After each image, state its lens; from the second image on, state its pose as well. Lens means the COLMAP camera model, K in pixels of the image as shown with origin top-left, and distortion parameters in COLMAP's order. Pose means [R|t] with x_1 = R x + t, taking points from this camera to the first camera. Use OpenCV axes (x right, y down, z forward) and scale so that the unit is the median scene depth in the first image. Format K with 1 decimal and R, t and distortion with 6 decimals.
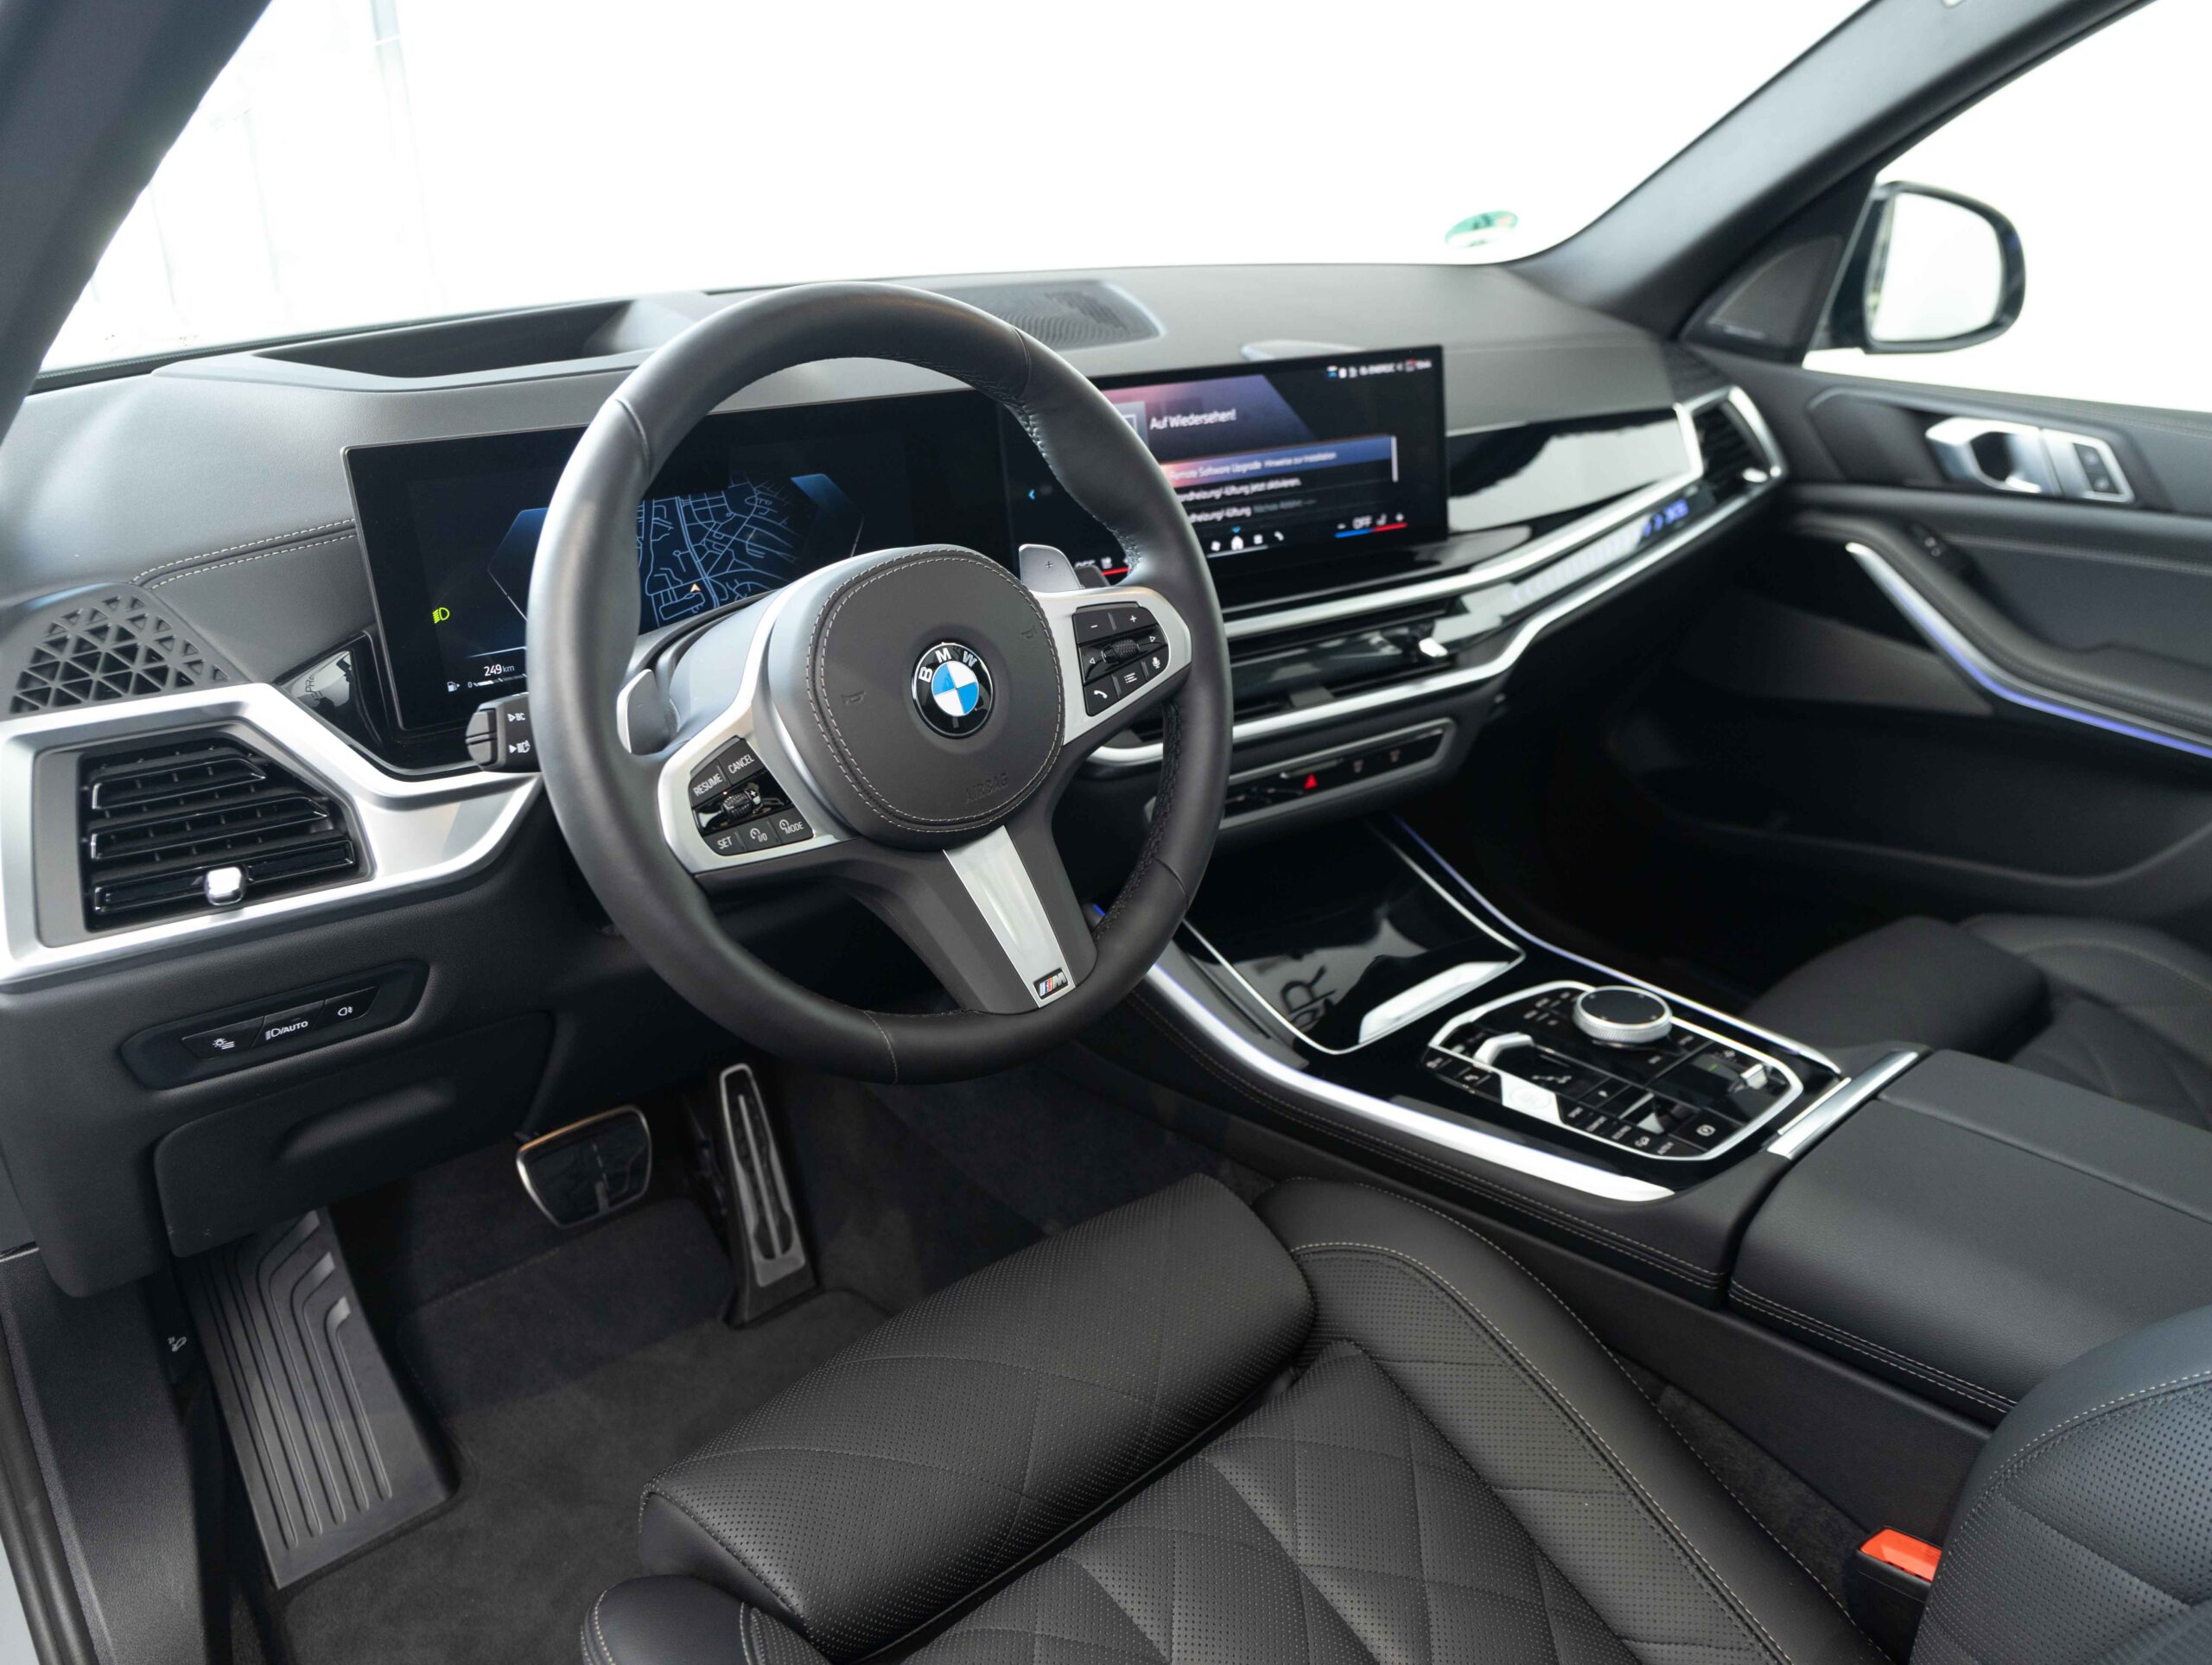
lens RADIAL K [[1562.6, 0, 1106.0], [0, 1562.6, 832.5], [0, 0, 1]] dist [-0.002403, 0.000782]
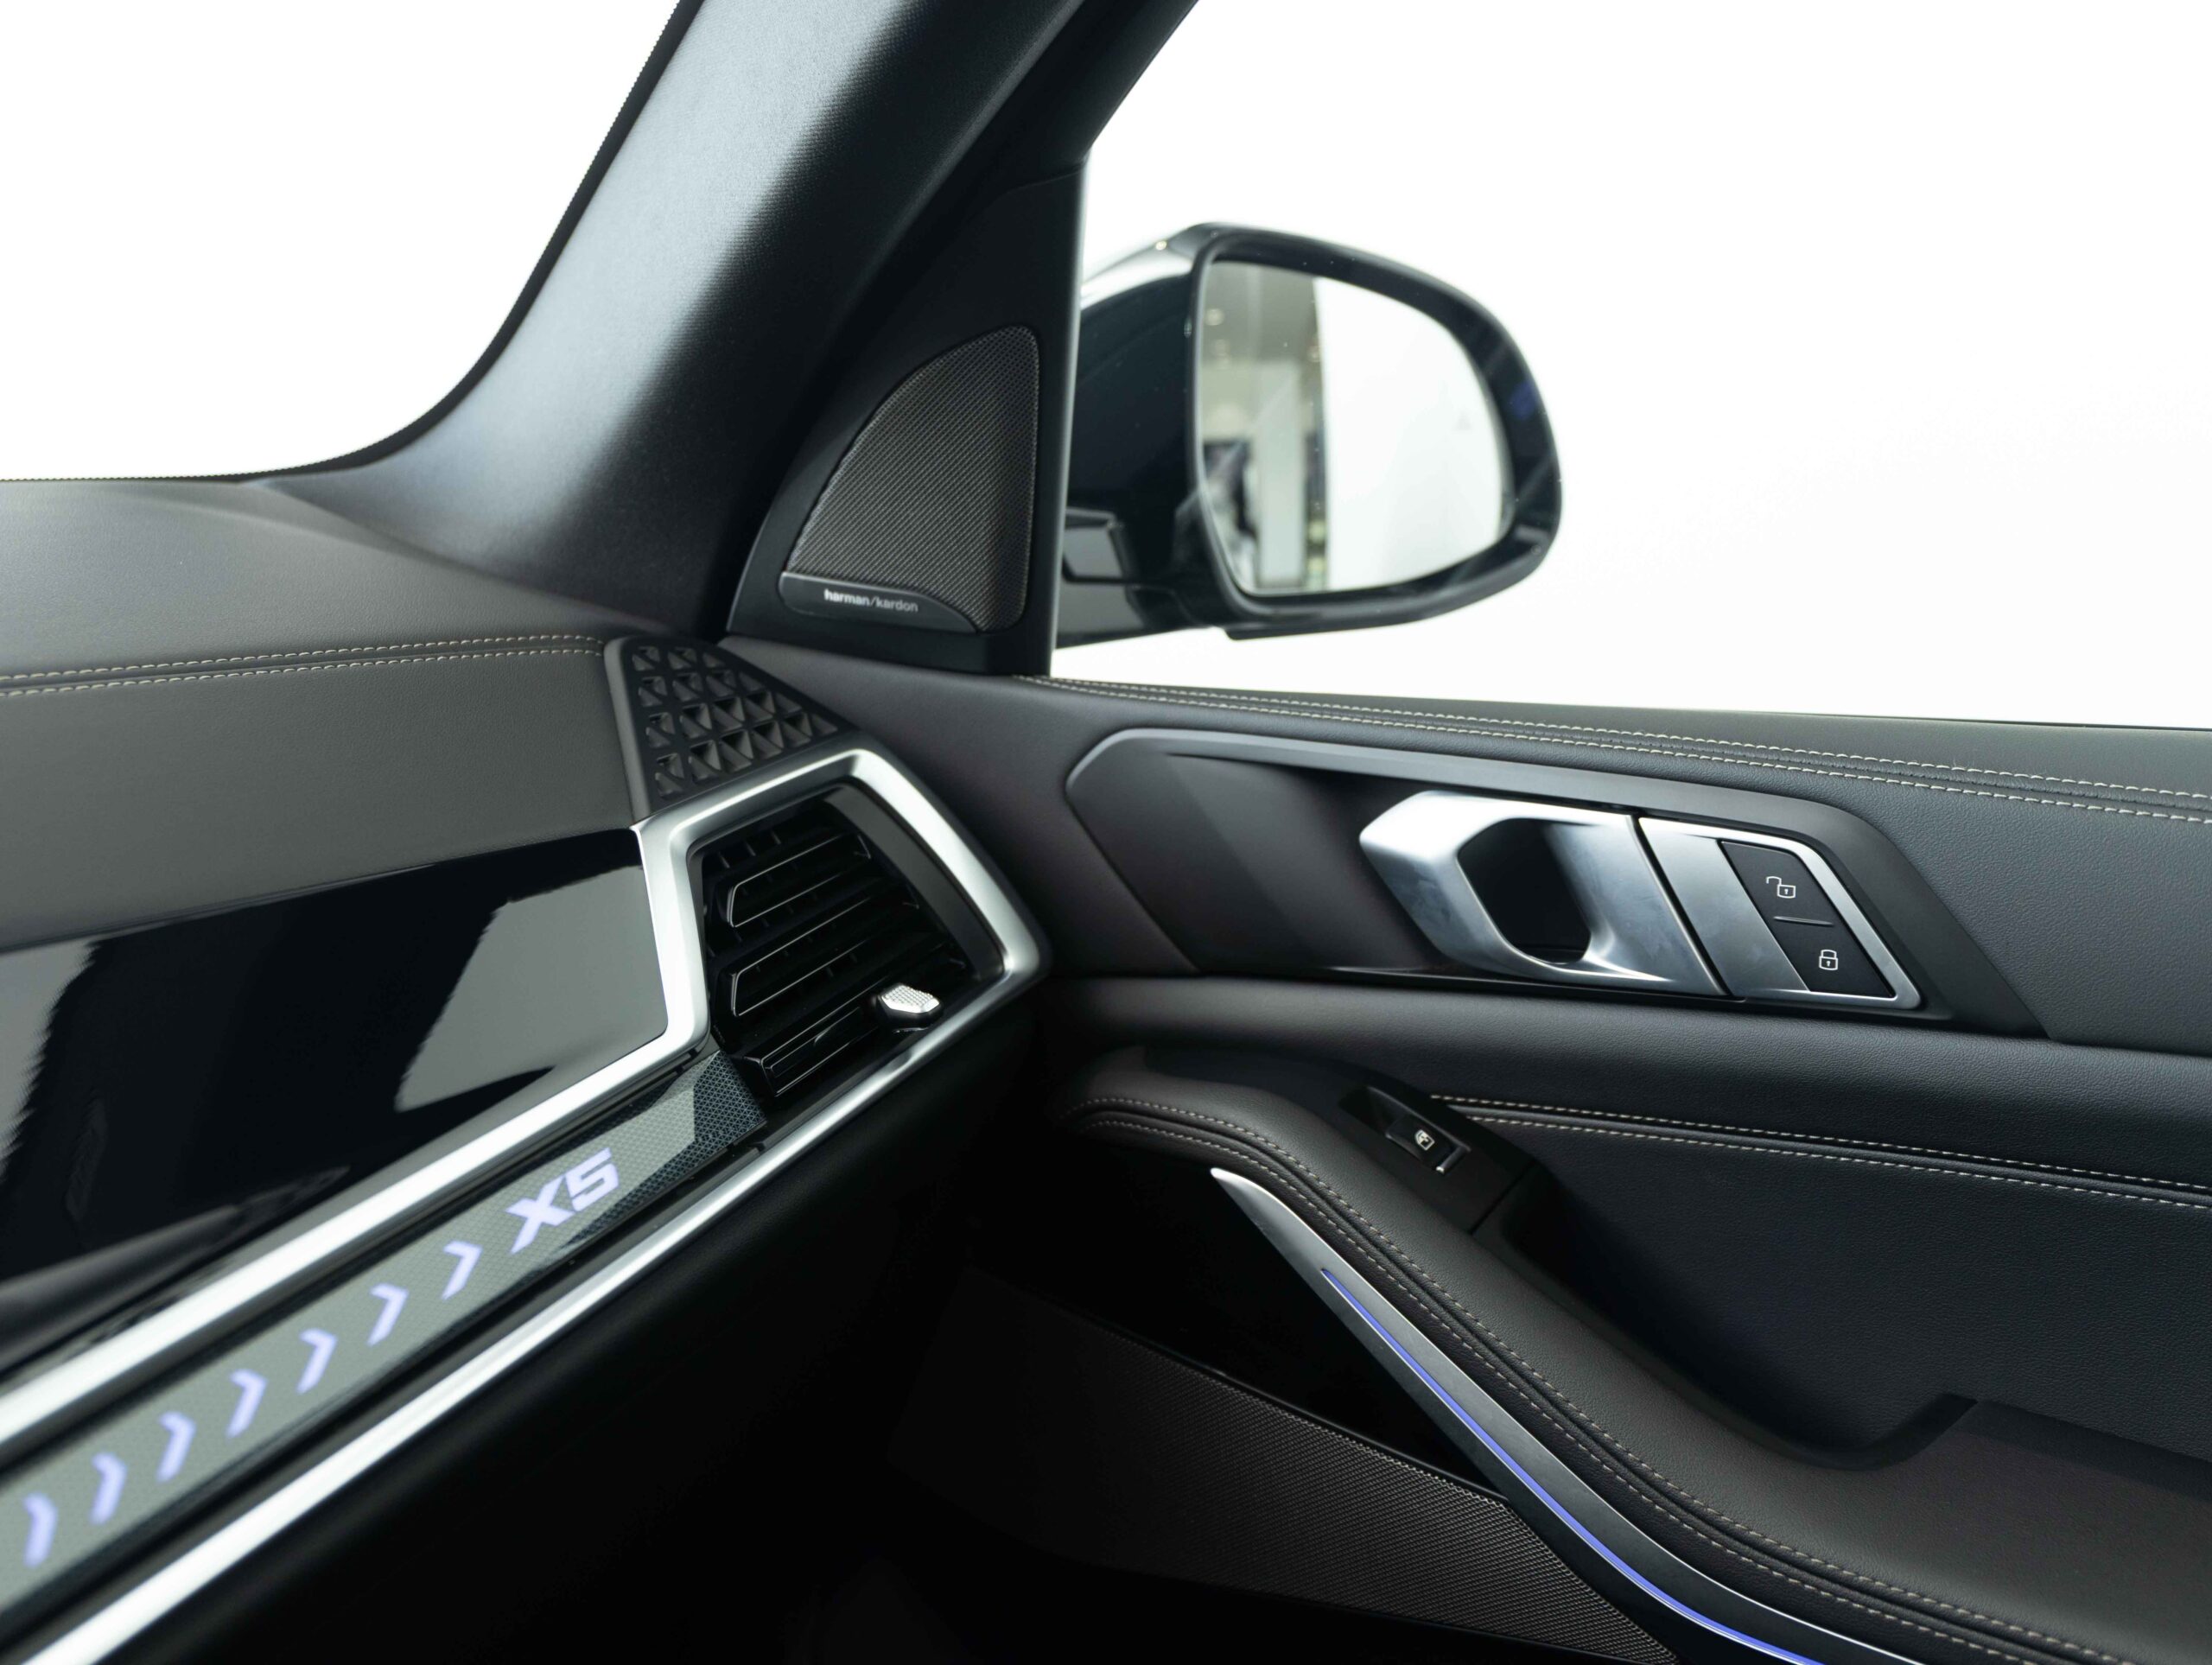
lens RADIAL K [[2085.8, 0, 1106.0], [0, 2085.8, 832.5], [0, 0, 1]] dist [0.004539, -0.001165]
pose [[0.966170, -0.087817, 0.242495, 0.381433], [0.139120, 0.969180, -0.203314, -0.180809], [-0.217167, 0.230171, 0.948609, 0.601231]]
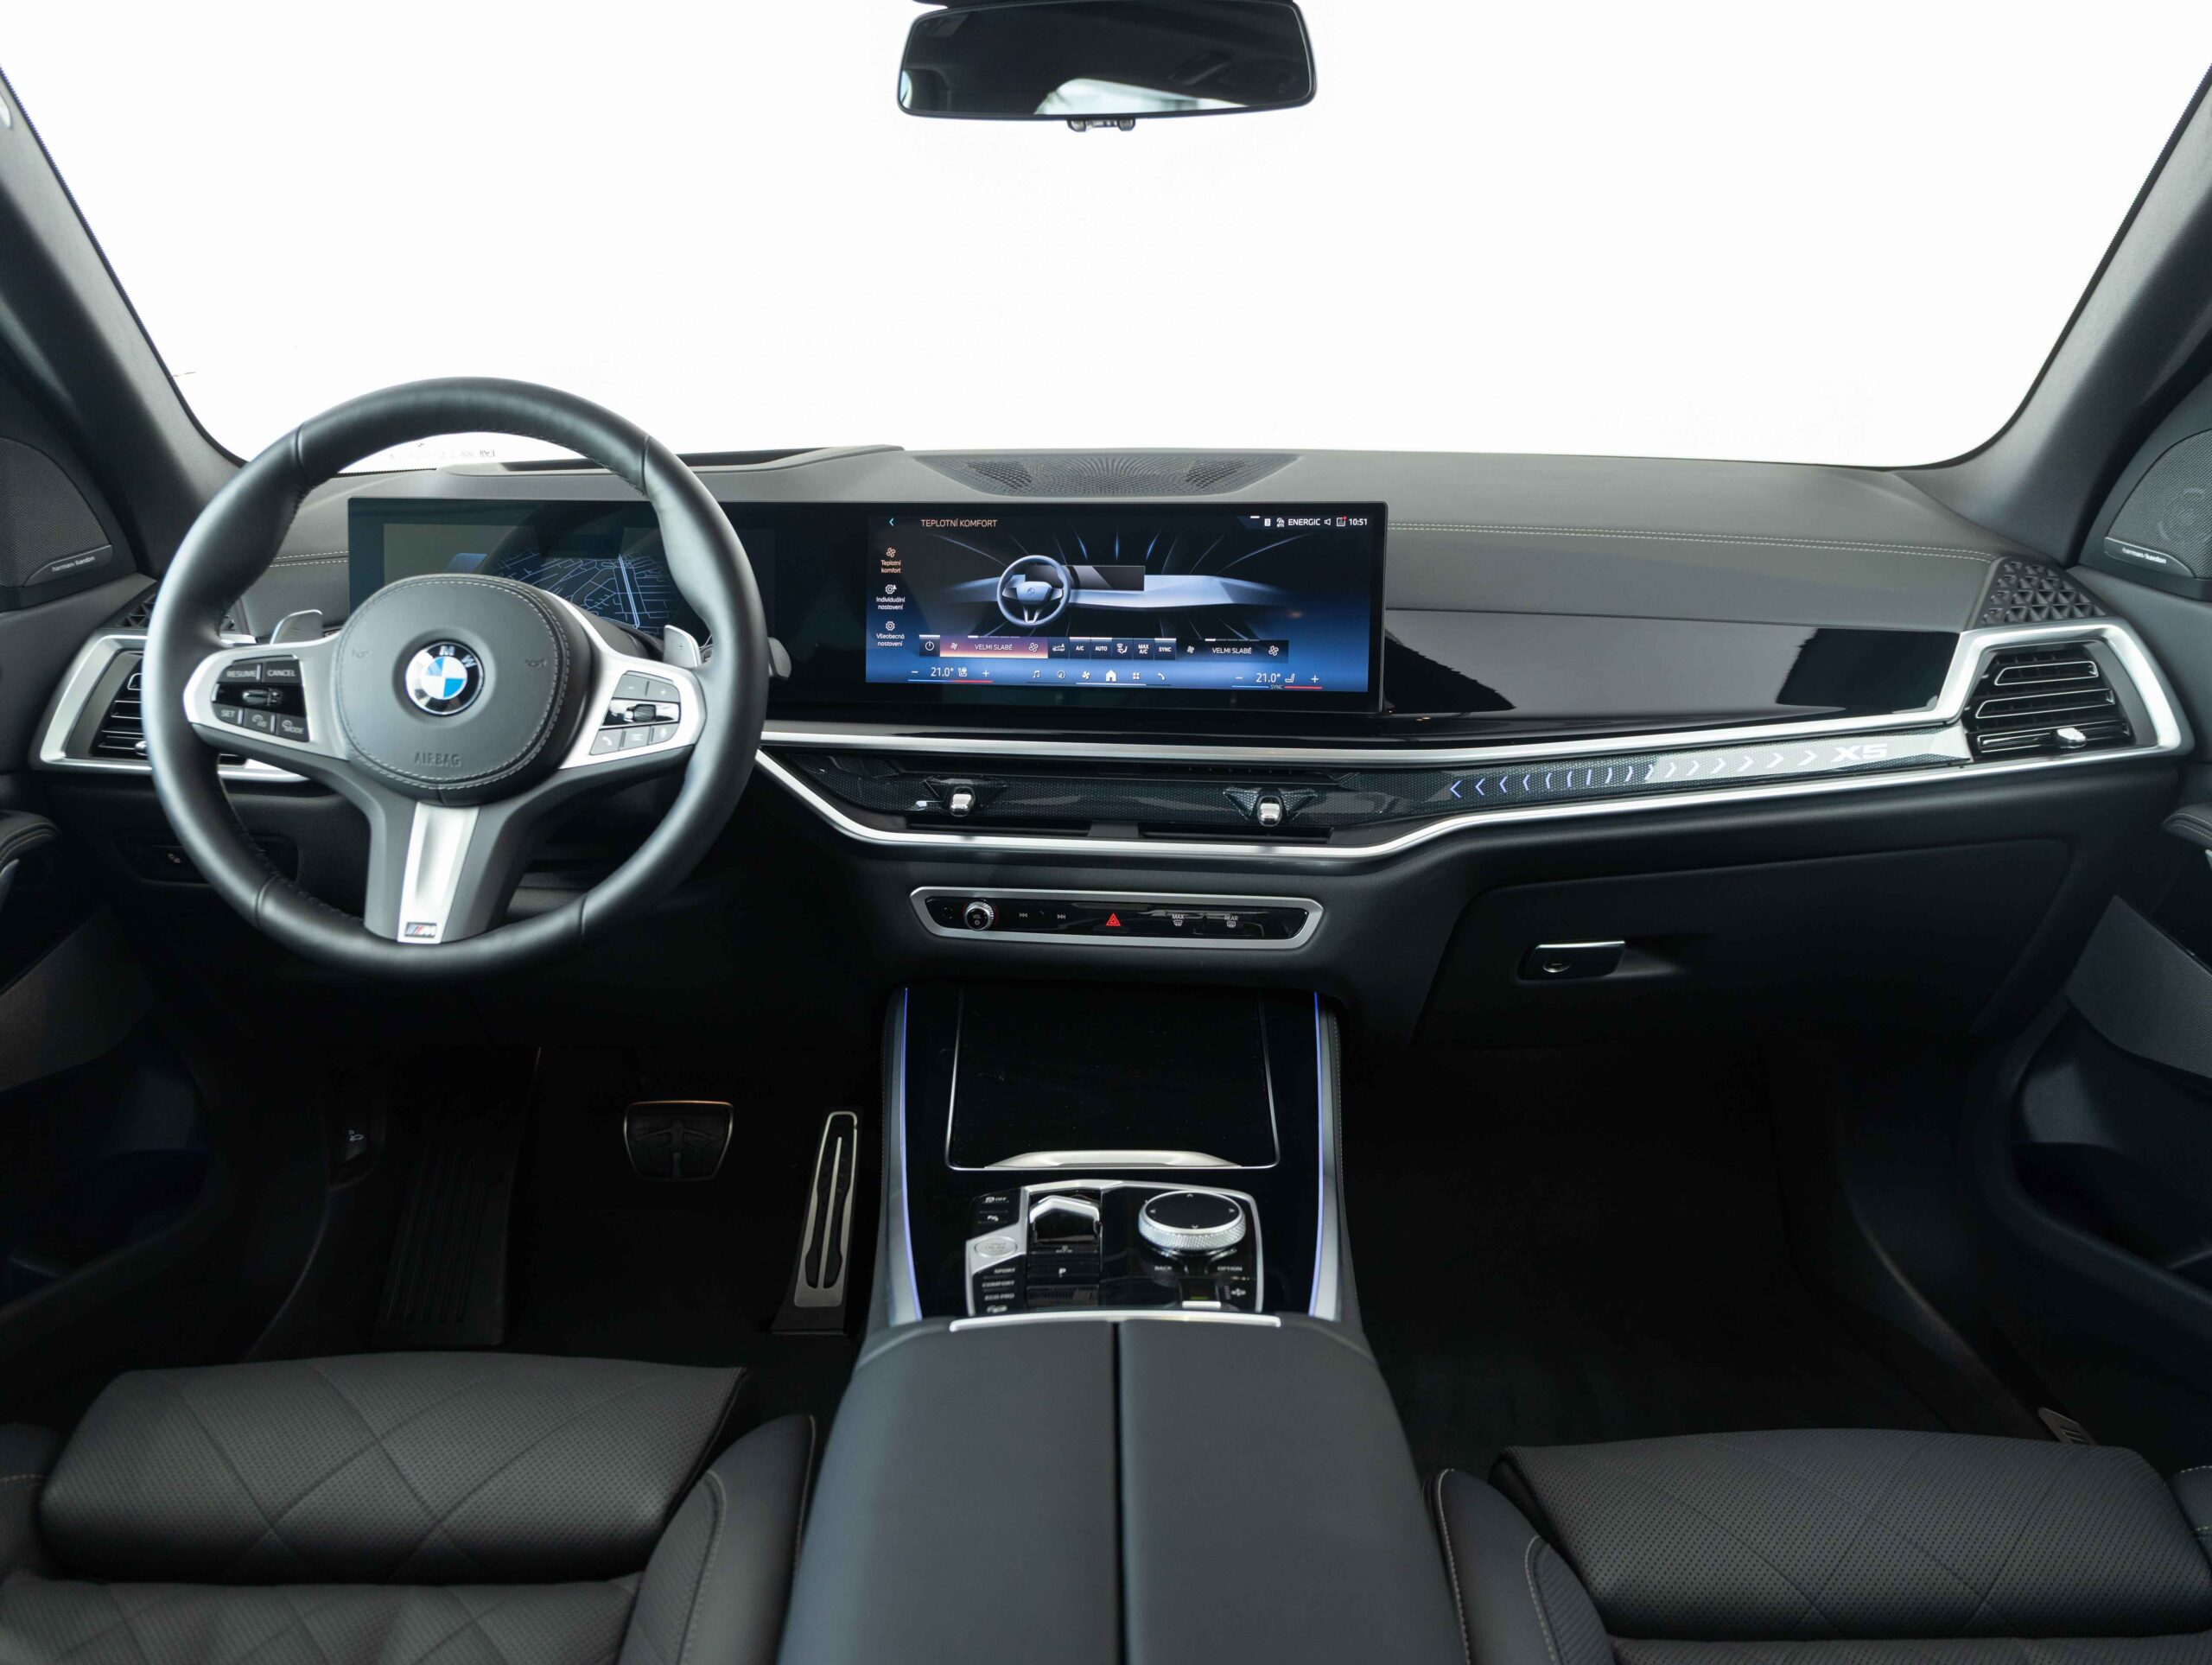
lens RADIAL K [[1630.2, 0, 1106.0], [0, 1630.2, 832.5], [0, 0, 1]] dist [-0.032509, -0.000984]
pose [[0.759447, 0.164098, -0.629533, 0.604216], [-0.267259, 0.960936, -0.071928, -0.008859], [0.593138, 0.222874, 0.773637, 0.164619]]
